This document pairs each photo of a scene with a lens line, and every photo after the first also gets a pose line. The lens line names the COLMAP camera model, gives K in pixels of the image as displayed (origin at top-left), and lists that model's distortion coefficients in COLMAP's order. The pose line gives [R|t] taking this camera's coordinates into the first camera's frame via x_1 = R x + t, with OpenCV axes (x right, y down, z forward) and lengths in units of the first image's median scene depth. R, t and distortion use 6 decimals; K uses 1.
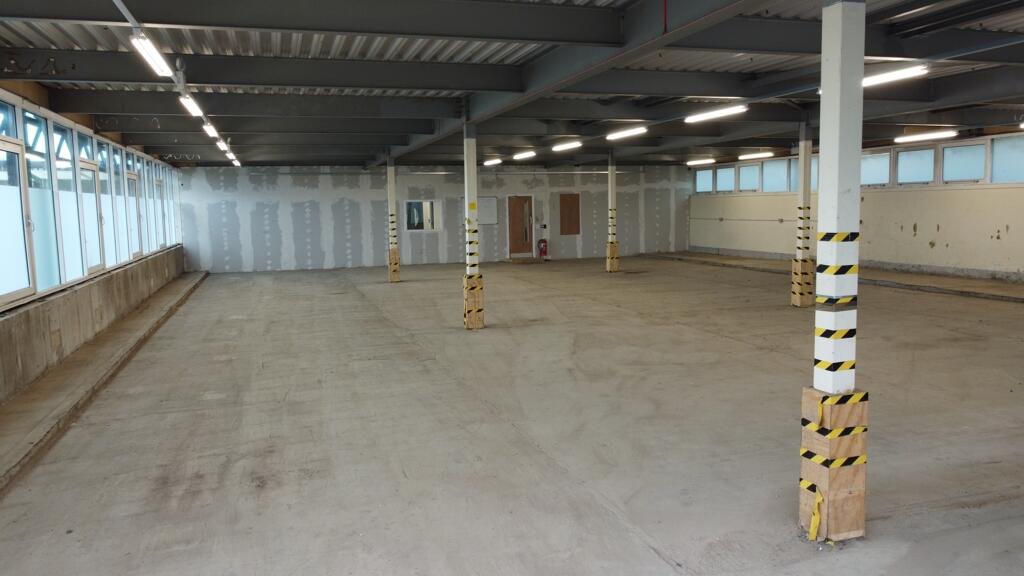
lens RADIAL K [[770.0, 0, 512.0], [0, 770.0, 288.0], [0, 0, 1]] dist [0.004946, -0.000744]
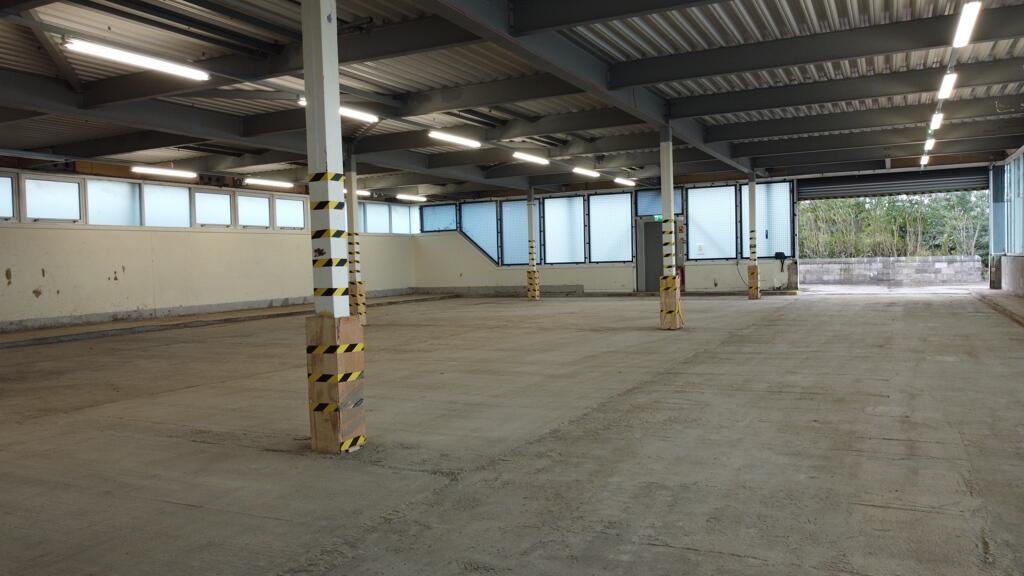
lens RADIAL K [[770.0, 0, 512.0], [0, 770.0, 288.0], [0, 0, 1]] dist [0.004946, -0.000744]
pose [[-0.726021, 0.015352, 0.687501, -0.433530], [0.115549, 0.988260, 0.099956, -0.092483], [-0.677895, 0.152010, -0.719272, 1.348121]]
